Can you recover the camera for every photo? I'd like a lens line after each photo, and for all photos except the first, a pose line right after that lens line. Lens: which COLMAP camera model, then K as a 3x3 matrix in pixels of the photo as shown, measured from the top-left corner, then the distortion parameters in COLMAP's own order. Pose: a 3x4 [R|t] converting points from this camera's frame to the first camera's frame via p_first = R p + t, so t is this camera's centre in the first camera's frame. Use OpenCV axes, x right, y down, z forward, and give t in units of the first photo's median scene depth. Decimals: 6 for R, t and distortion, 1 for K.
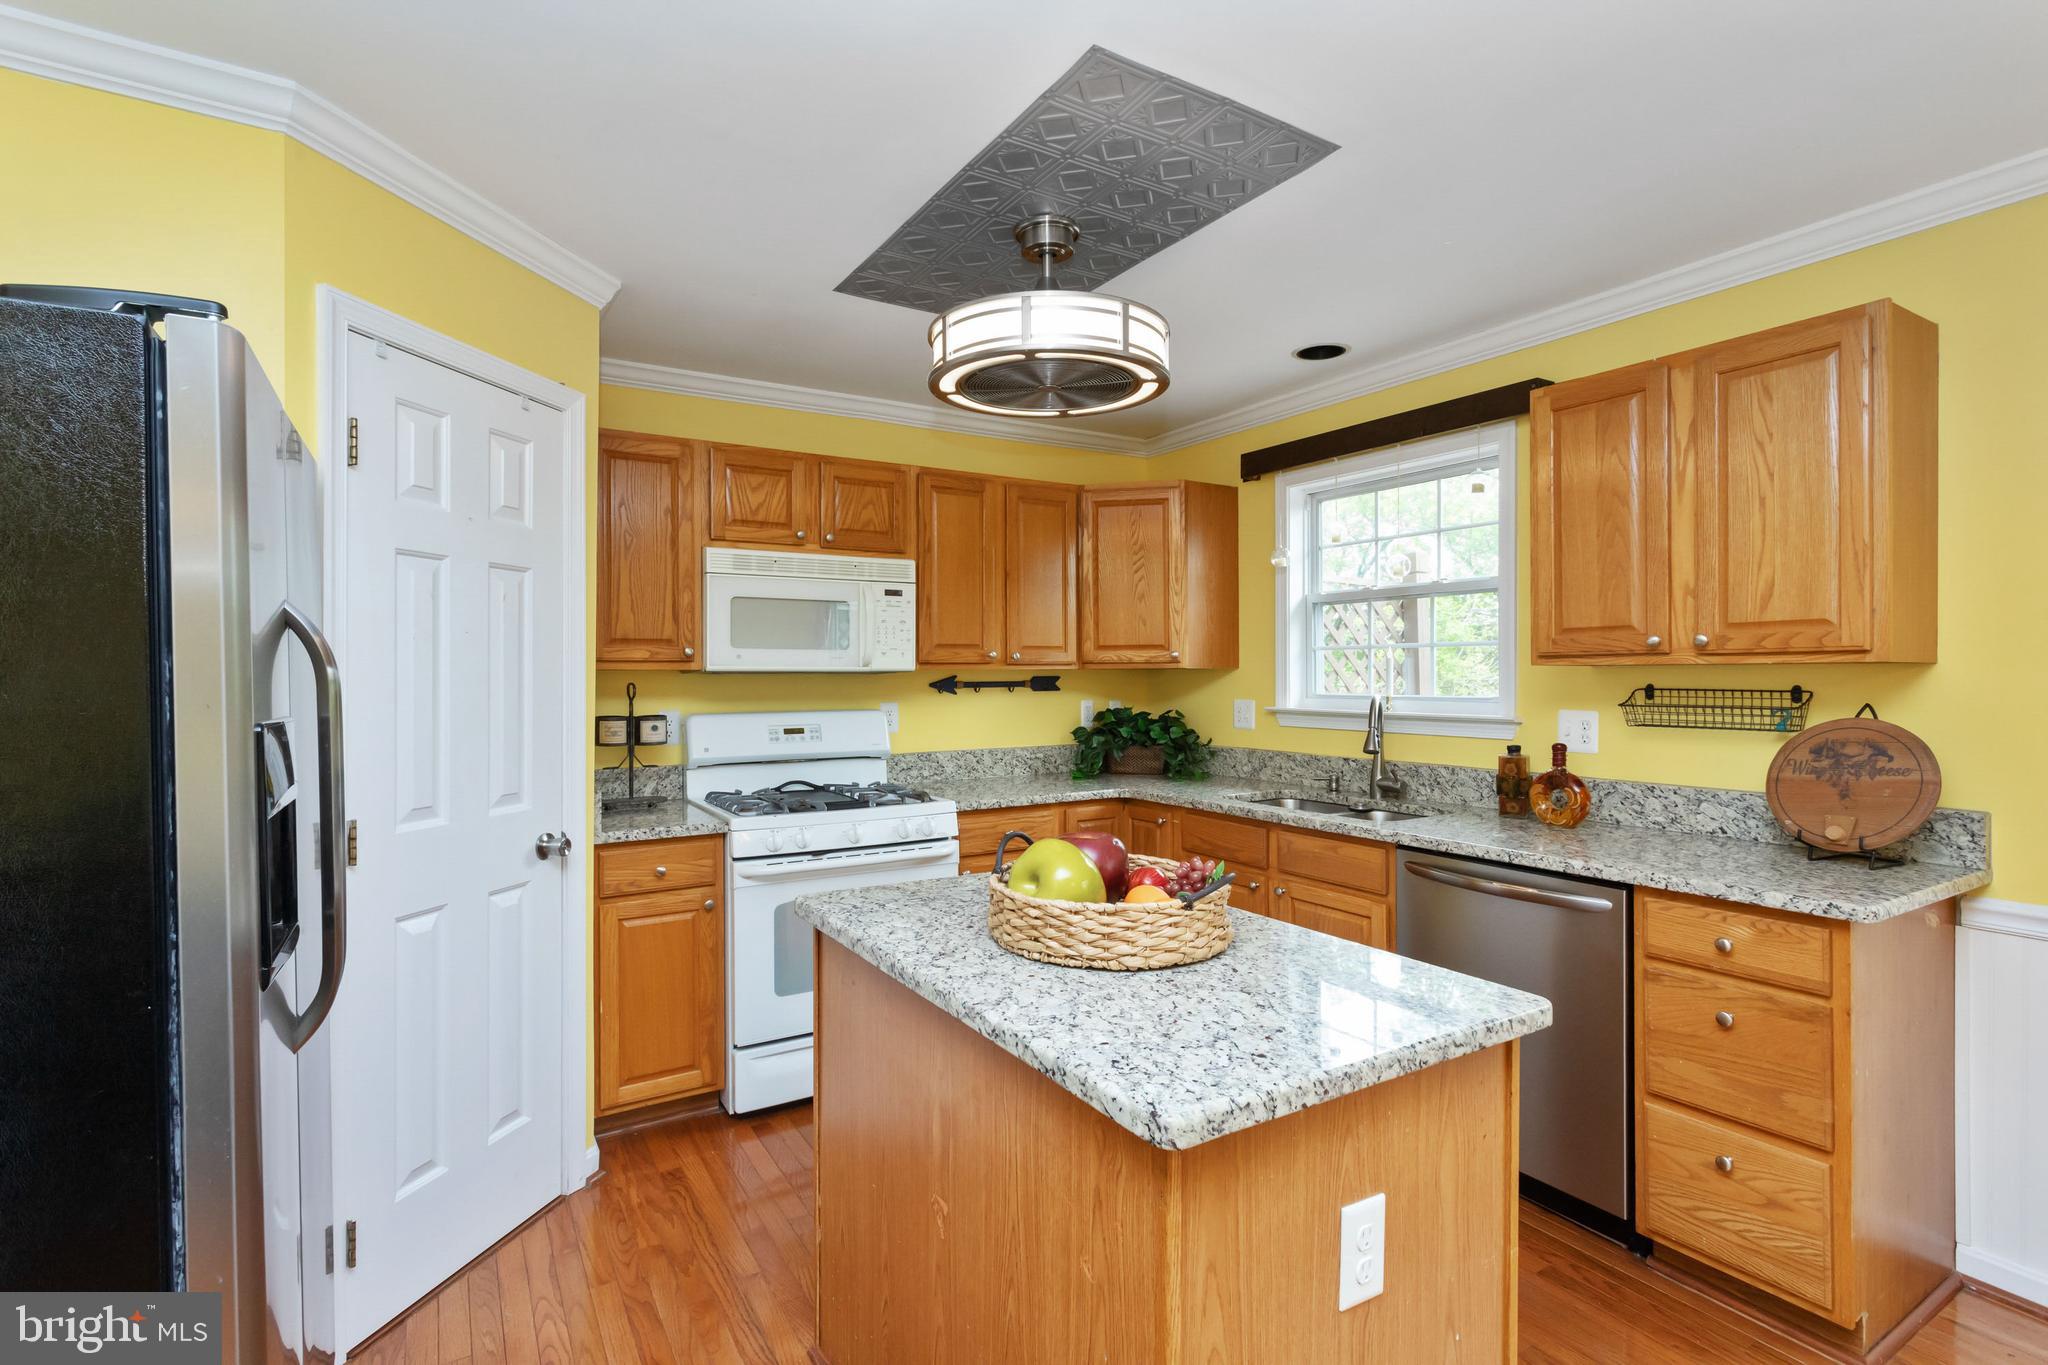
lens RADIAL K [[956.1, 0, 1024.0], [0, 956.1, 682.5], [0, 0, 1]] dist [-0.001872, 0.000045]
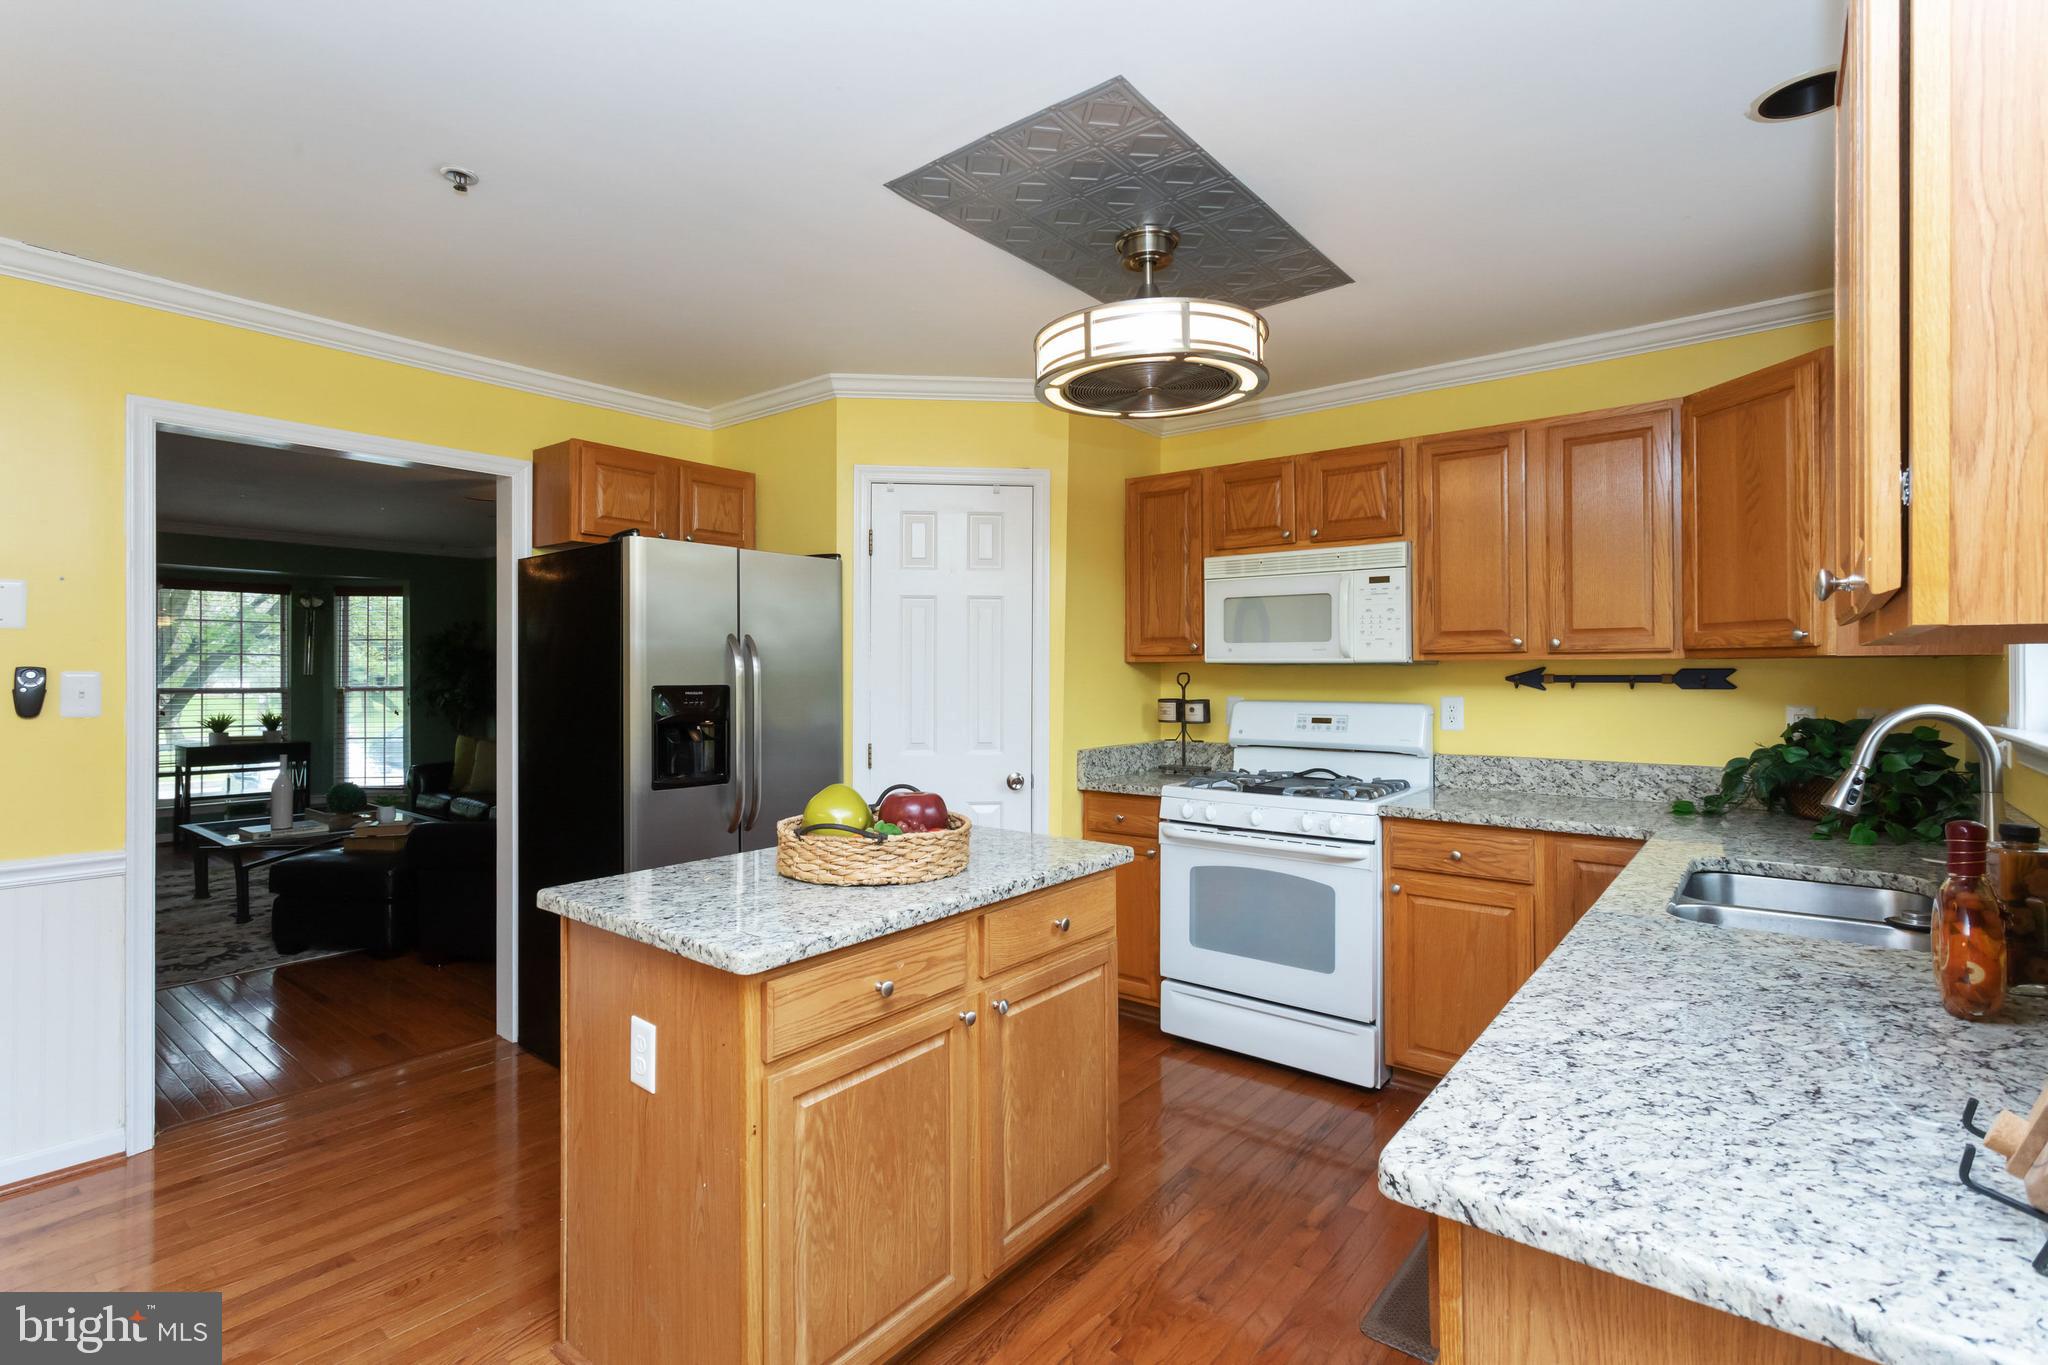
lens RADIAL K [[970.0, 0, 1021.3], [0, 970.0, 671.7], [0, 0, 1]] dist [-0.004753, 0.009999]
pose [[0.347066, 0.005281, -0.937826, 0.664636], [-0.007927, 0.999965, 0.002697, -0.002461], [0.937807, 0.006498, 0.347095, 0.347108]]
